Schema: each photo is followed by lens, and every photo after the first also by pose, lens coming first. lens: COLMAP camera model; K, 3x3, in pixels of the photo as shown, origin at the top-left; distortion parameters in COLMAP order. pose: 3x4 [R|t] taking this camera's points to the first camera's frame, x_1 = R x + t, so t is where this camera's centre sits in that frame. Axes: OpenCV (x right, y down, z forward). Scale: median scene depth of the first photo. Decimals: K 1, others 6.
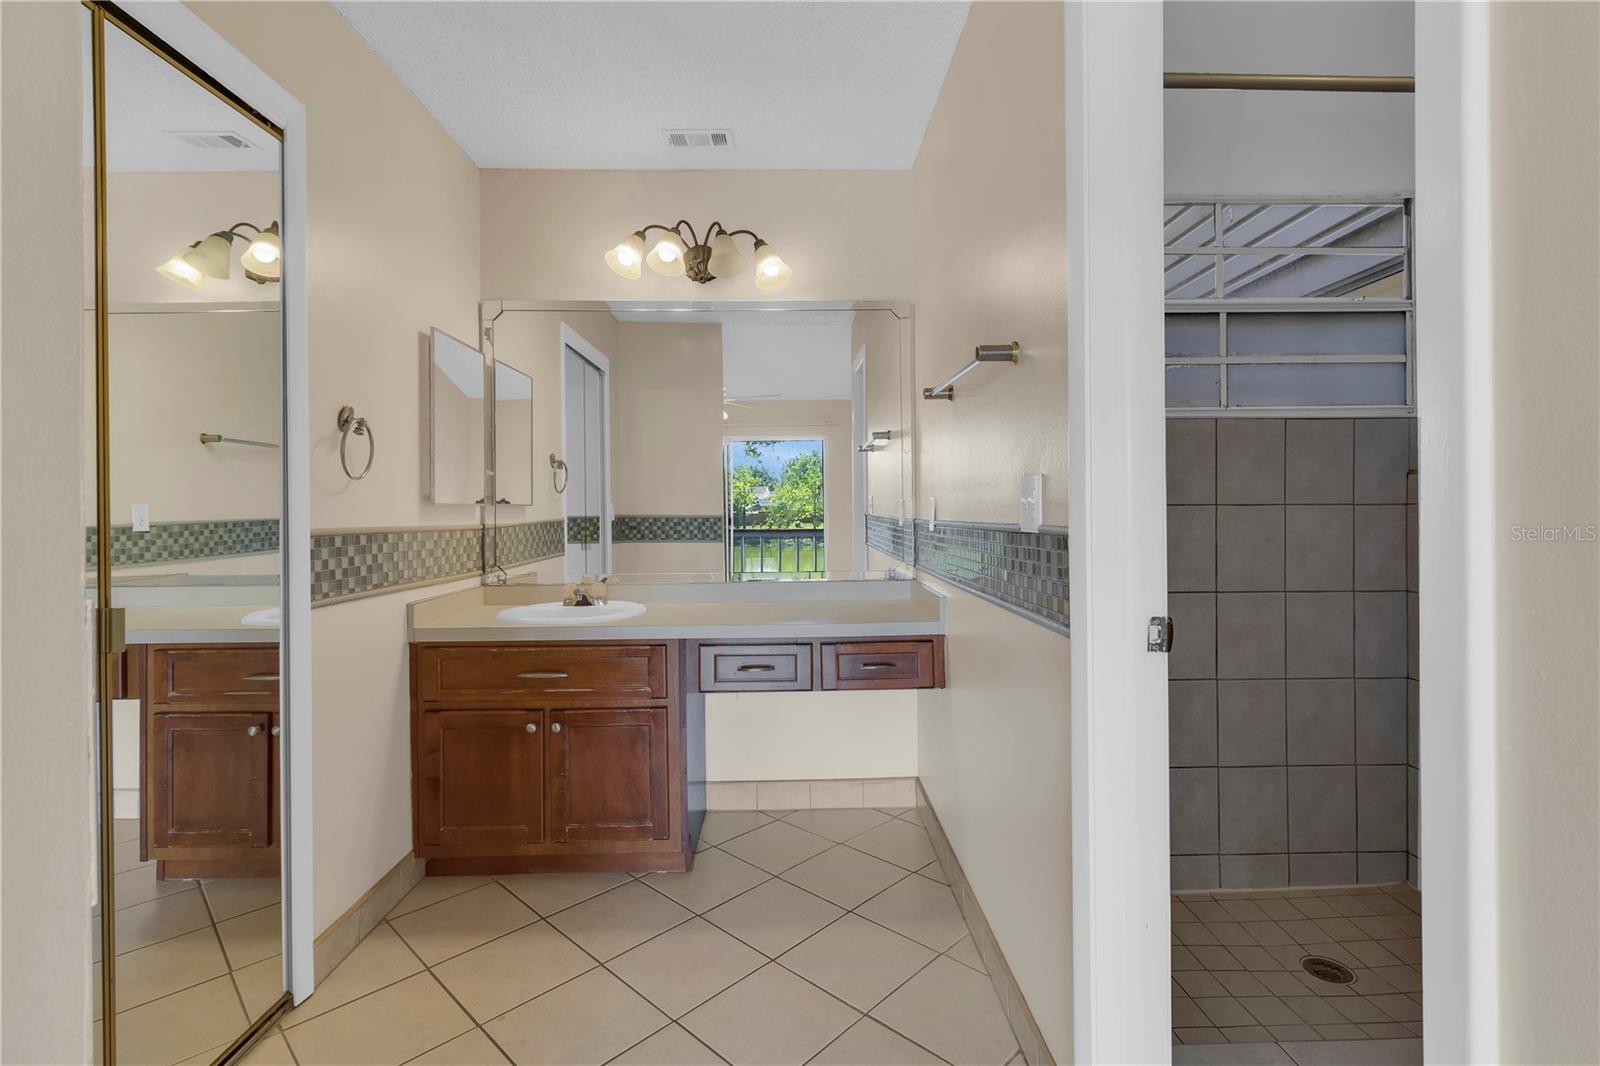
lens RADIAL K [[745.4, 0, 800.9], [0, 745.4, 521.5], [0, 0, 1]] dist [0.003669, 0.000773]
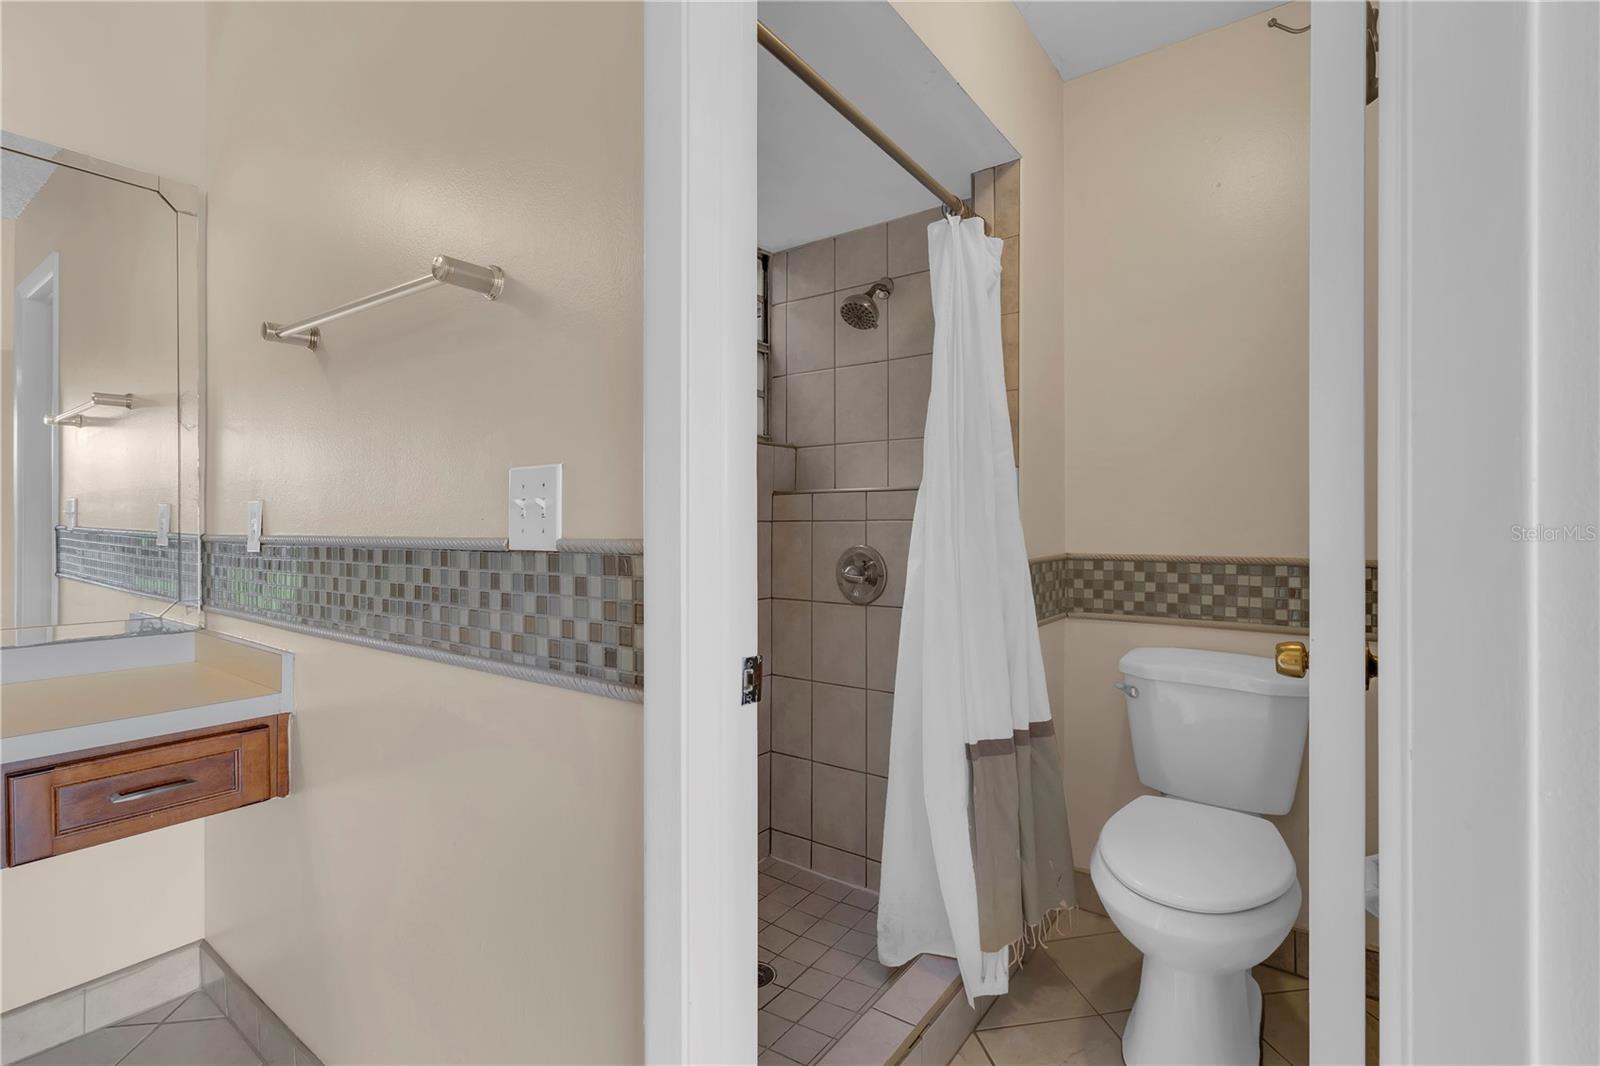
lens RADIAL K [[745.4, 0, 796.7], [0, 745.4, 526.1], [0, 0, 1]] dist [0.003669, 0.000773]
pose [[0.613244, 0.004430, 0.789881, -0.048524], [0.007897, 0.999900, -0.011739, 0.001319], [-0.789854, 0.013437, 0.613147, 0.245959]]
